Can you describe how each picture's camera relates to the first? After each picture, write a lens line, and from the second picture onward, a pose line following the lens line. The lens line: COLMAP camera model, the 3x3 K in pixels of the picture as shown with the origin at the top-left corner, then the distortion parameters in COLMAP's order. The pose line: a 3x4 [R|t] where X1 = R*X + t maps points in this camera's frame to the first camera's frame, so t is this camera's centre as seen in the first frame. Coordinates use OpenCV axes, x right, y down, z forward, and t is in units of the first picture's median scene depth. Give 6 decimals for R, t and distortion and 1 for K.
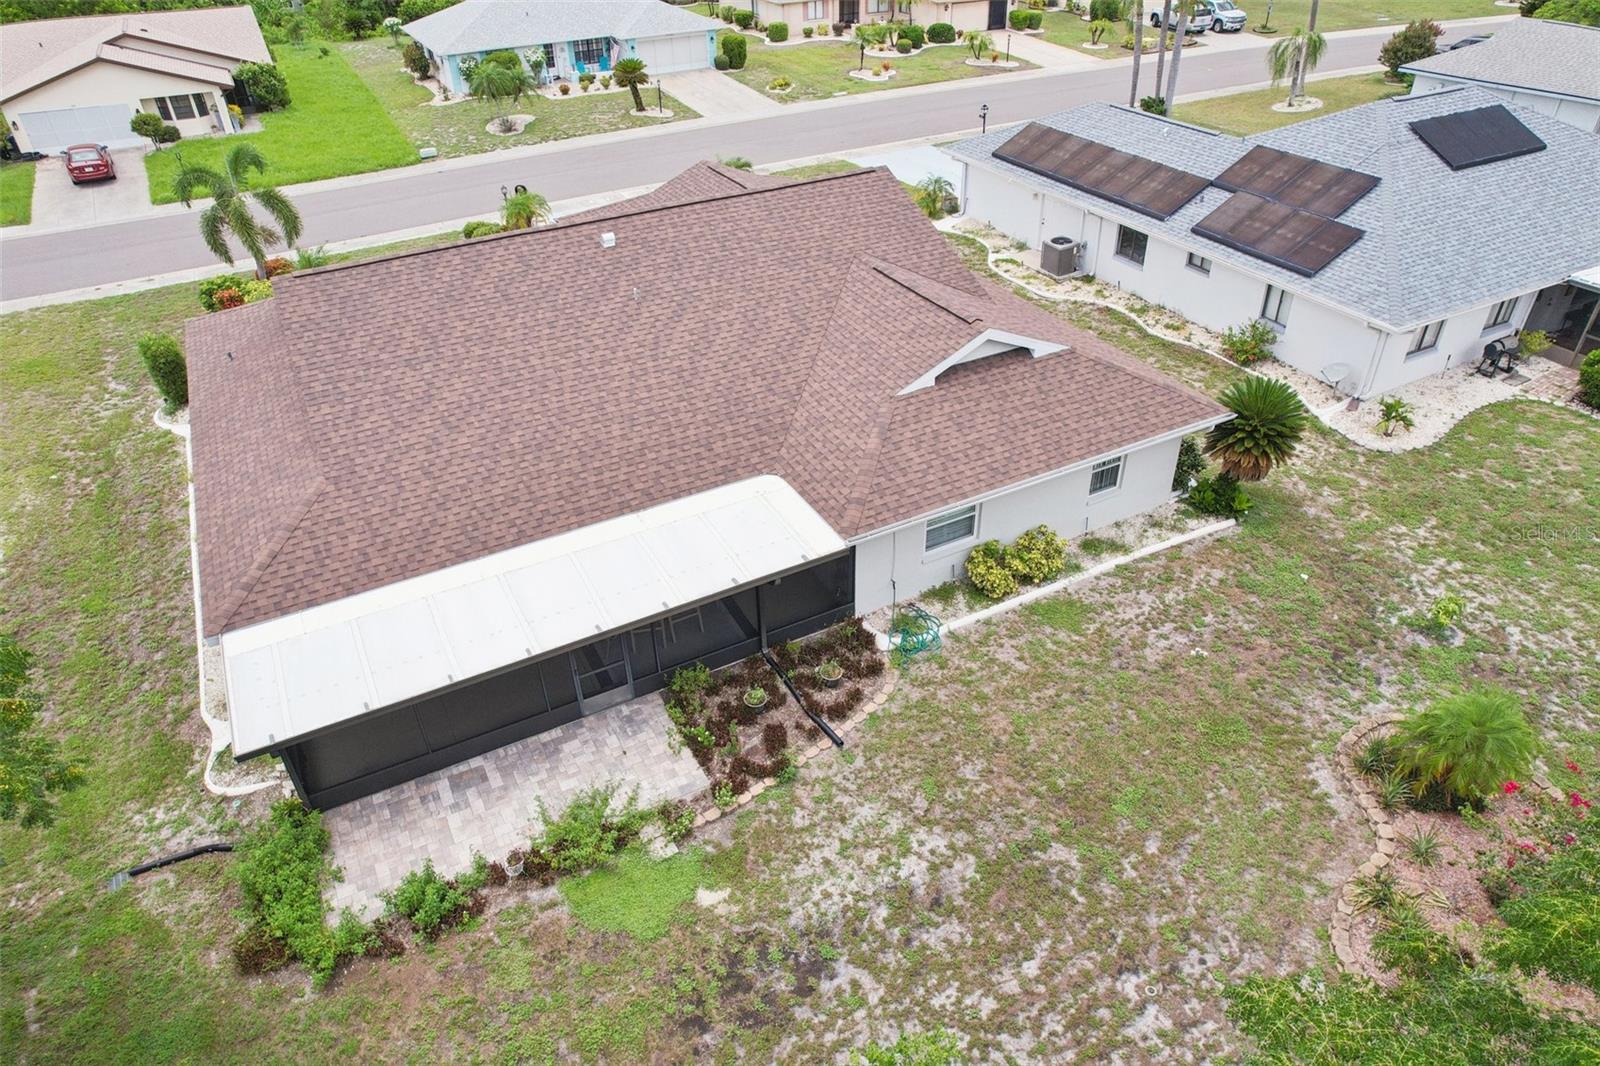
lens RADIAL K [[1025.6, 0, 800.0], [0, 1025.6, 533.0], [0, 0, 1]] dist [-0.082043, 0.077130]
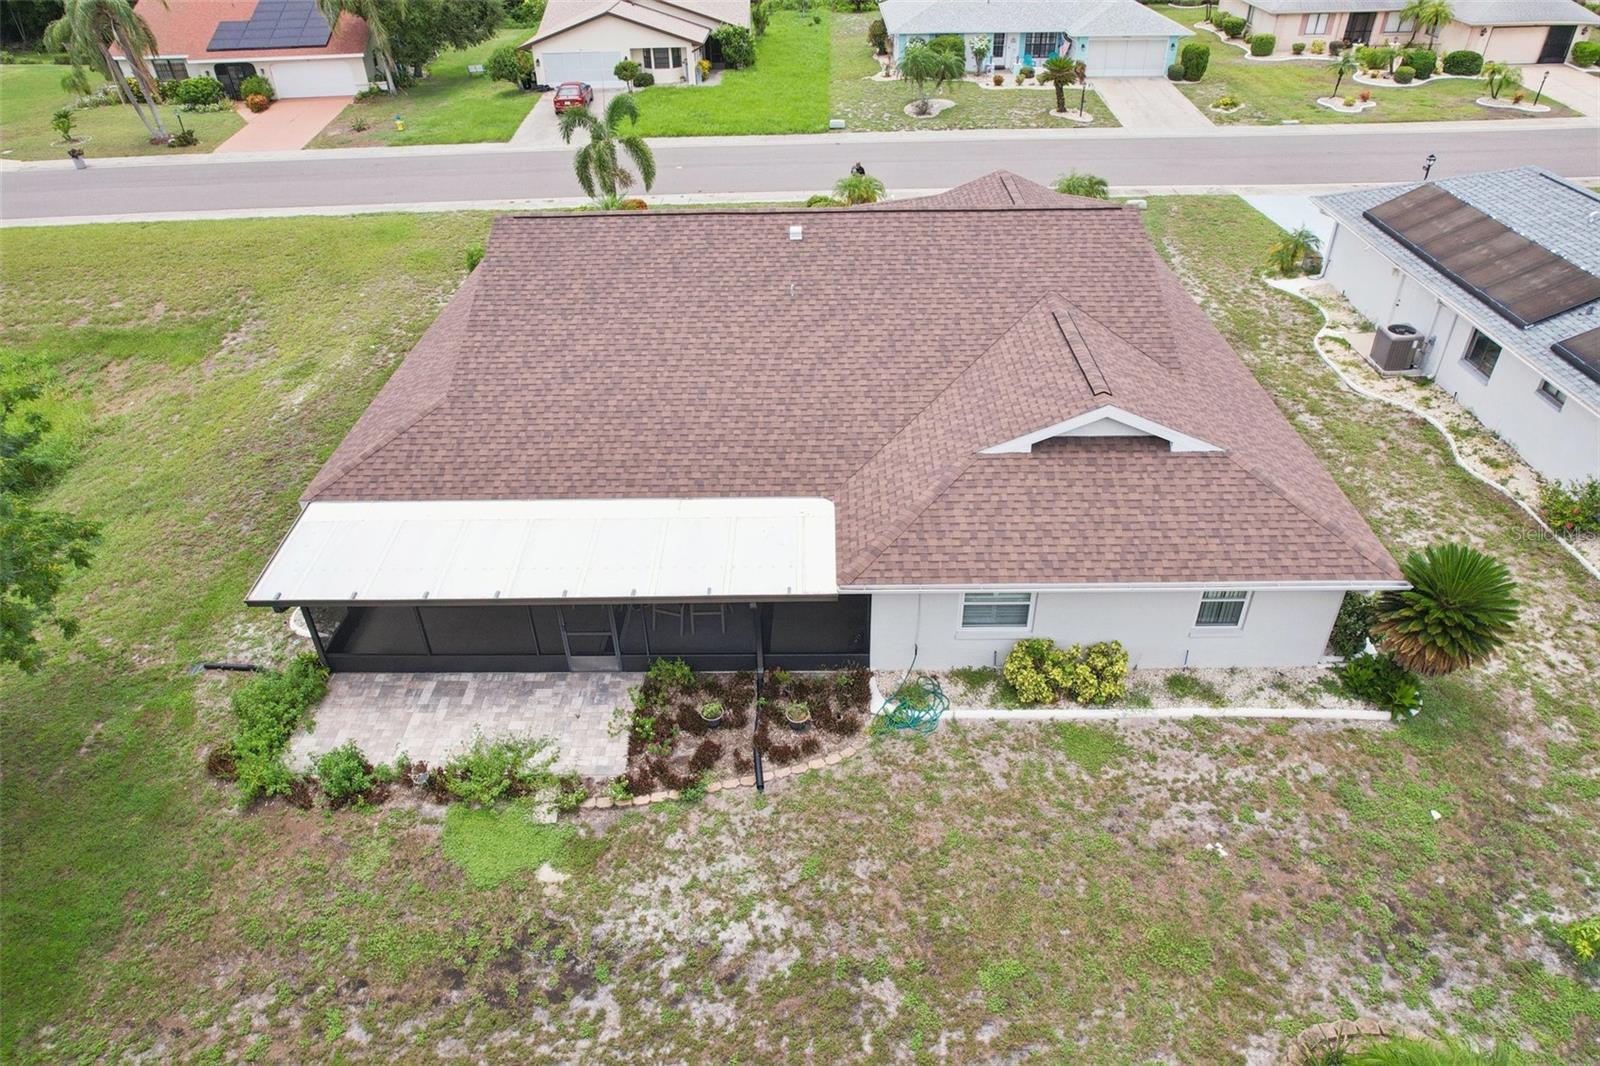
lens RADIAL K [[1025.6, 0, 800.0], [0, 1025.6, 533.0], [0, 0, 1]] dist [-0.082043, 0.077130]
pose [[0.876717, 0.279744, -0.391293, 0.311598], [-0.275488, 0.958877, 0.068272, -0.079784], [0.394301, 0.047942, 0.917730, 0.102321]]
